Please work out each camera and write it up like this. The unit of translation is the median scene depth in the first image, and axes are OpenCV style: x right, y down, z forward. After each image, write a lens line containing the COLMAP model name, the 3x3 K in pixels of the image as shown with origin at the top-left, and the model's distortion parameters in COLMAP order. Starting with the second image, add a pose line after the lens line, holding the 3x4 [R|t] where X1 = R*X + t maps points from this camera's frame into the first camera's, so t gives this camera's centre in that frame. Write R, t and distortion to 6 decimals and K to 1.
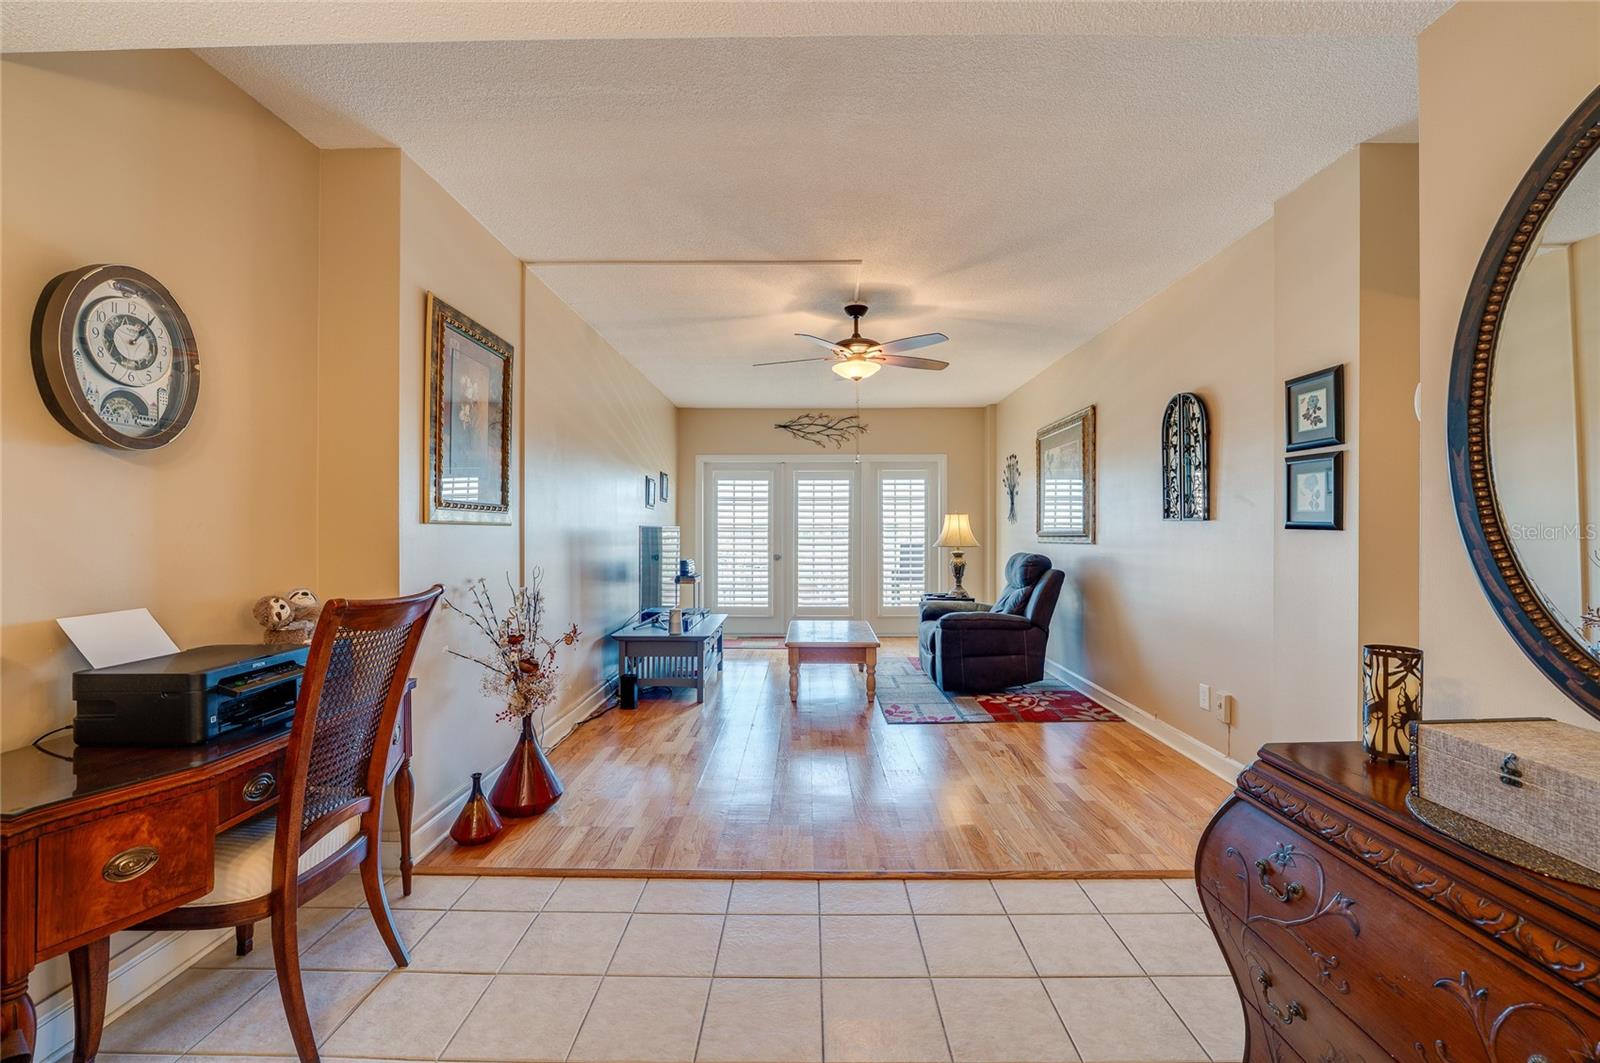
lens RADIAL K [[721.5, 0, 808.7], [0, 721.5, 530.4], [0, 0, 1]] dist [-0.007532, -0.000069]
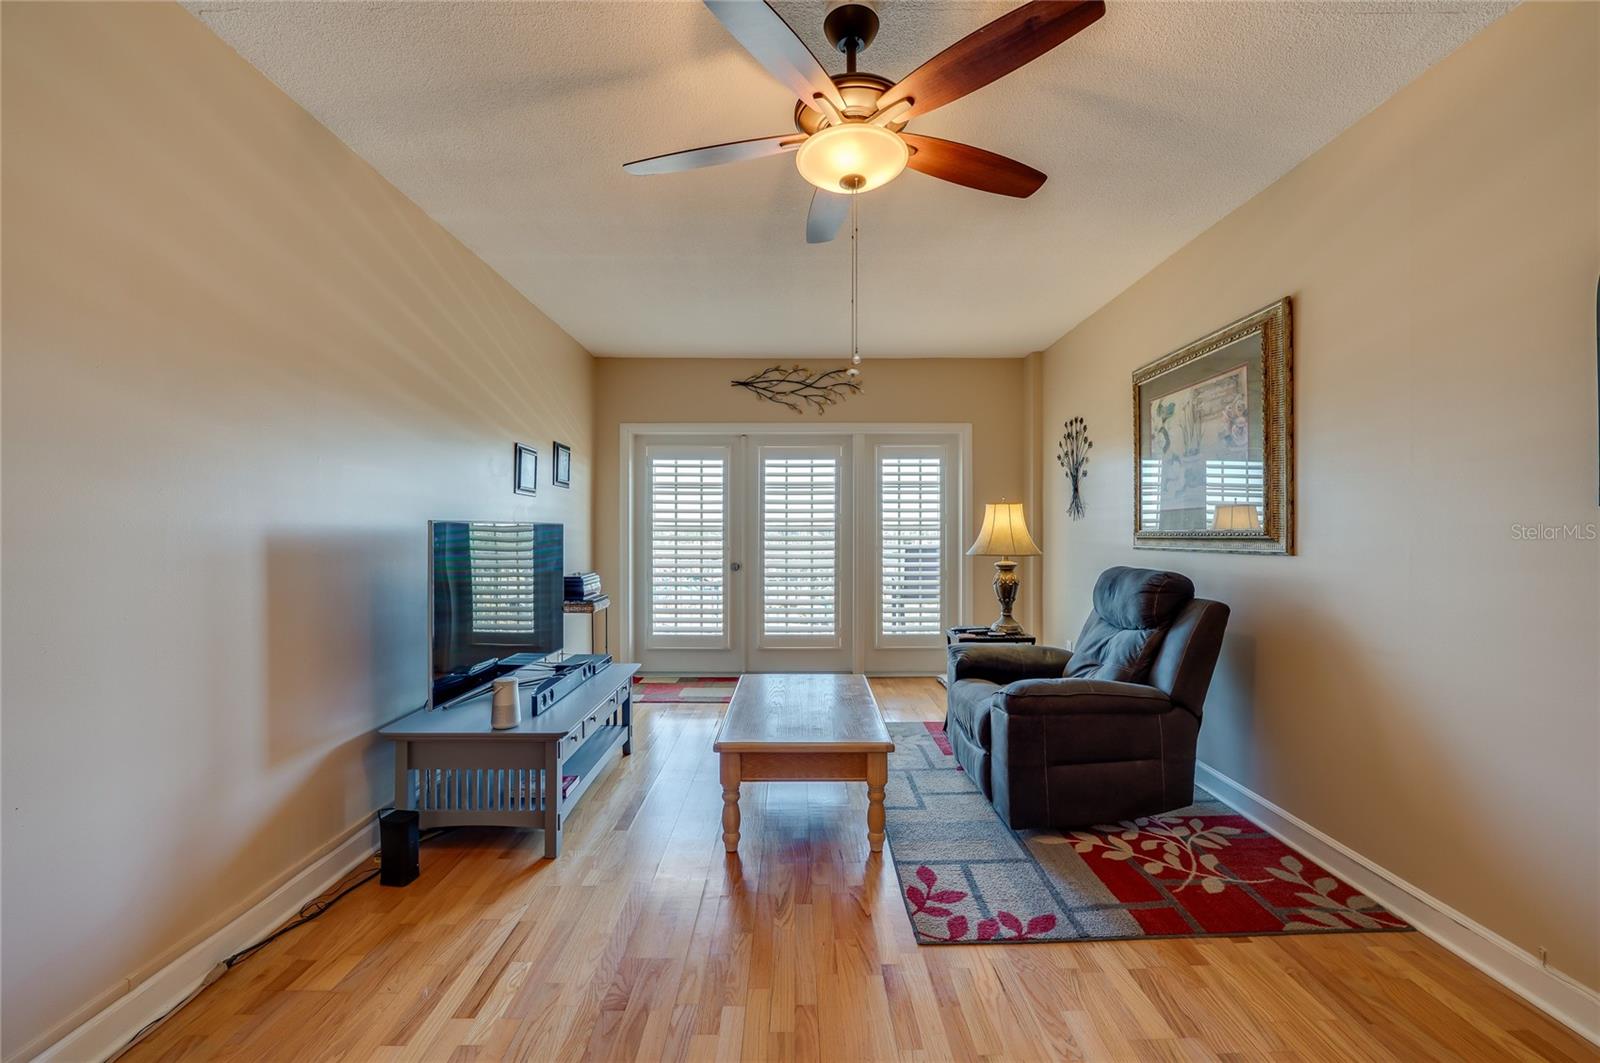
lens RADIAL K [[721.5, 0, 792.0], [0, 721.5, 523.7], [0, 0, 1]] dist [-0.007532, -0.000069]
pose [[0.999990, 0.000343, -0.004539, 0.021882], [-0.000376, 0.999973, -0.007300, -0.000237], [0.004536, 0.007301, 0.999963, 0.386481]]
